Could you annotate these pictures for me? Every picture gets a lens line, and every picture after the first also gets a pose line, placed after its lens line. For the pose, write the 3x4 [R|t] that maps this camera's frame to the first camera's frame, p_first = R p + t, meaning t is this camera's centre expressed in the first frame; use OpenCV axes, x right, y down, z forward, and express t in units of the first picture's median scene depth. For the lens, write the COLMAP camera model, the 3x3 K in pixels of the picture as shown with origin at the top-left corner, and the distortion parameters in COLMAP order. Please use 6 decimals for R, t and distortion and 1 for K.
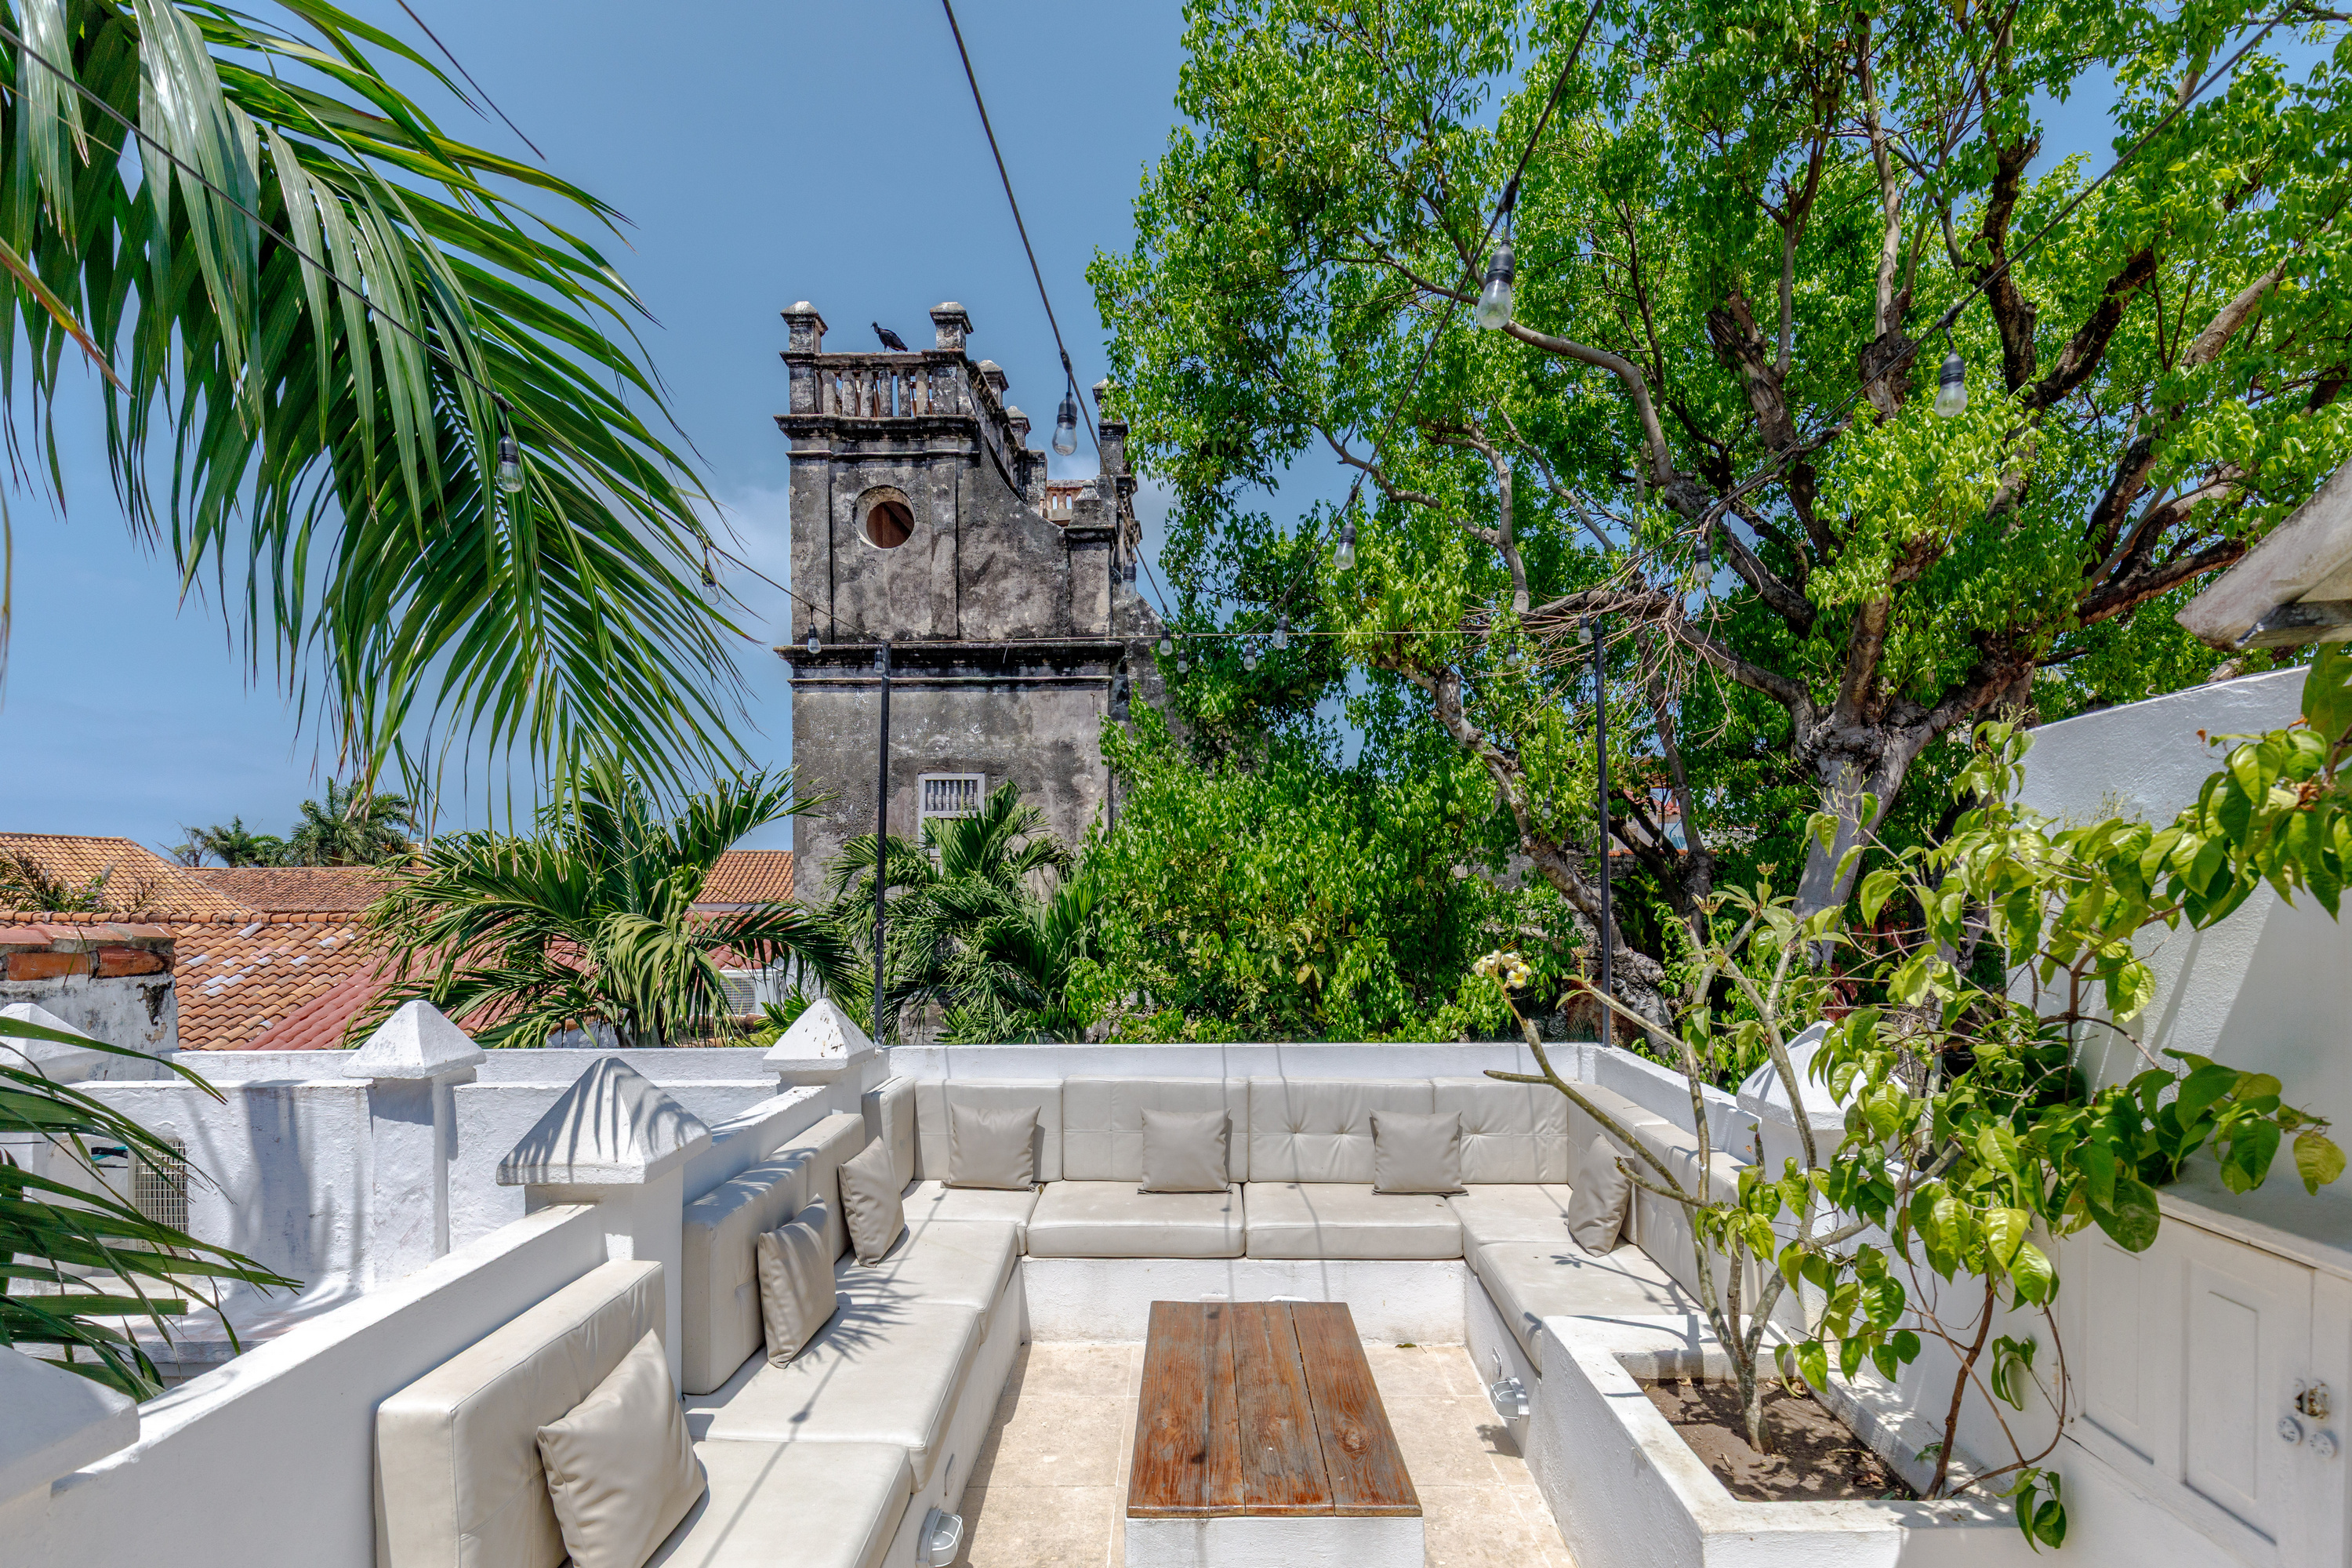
lens RADIAL K [[1076.9, 0, 1184.0], [0, 1076.9, 886.0], [0, 0, 1]] dist [0.011132, -0.001754]
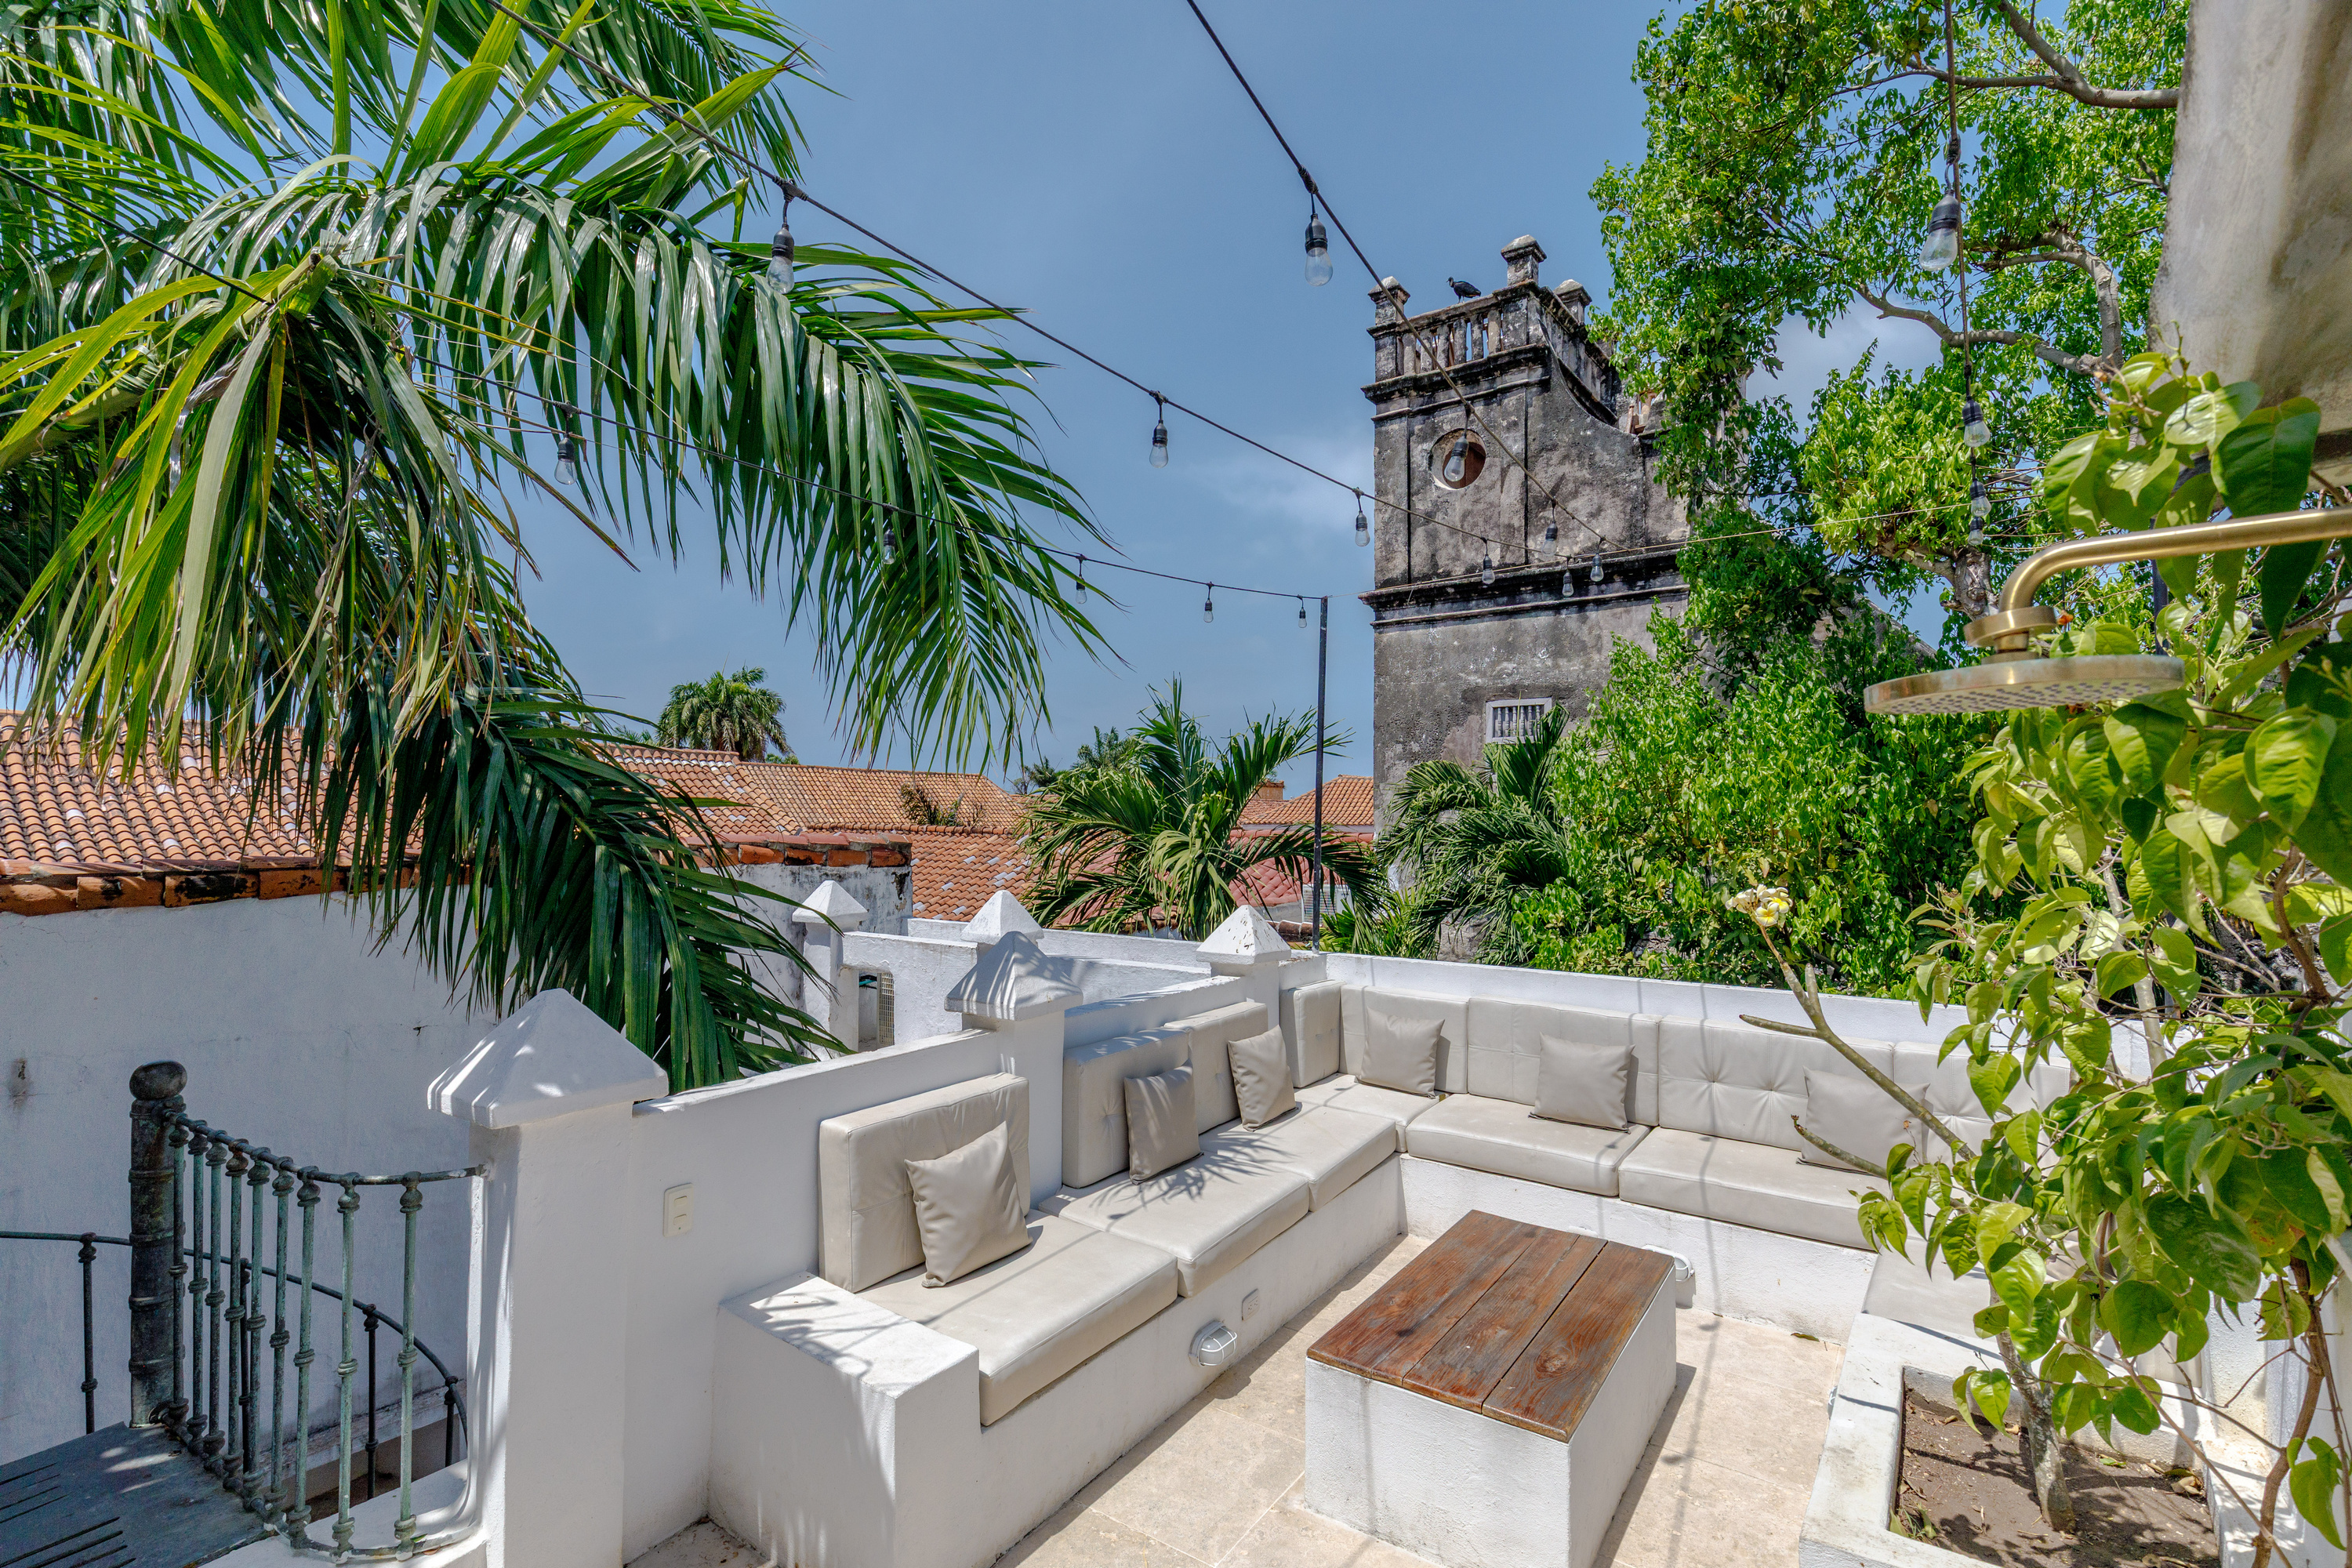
lens RADIAL K [[1076.9, 0, 1180.2], [0, 1076.9, 786.5], [0, 0, 1]] dist [0.011132, -0.001754]
pose [[0.818386, -0.008879, -0.574601, 0.104117], [-0.003794, 0.999775, -0.020852, -0.000511], [0.574657, 0.019245, 0.818168, -0.007623]]
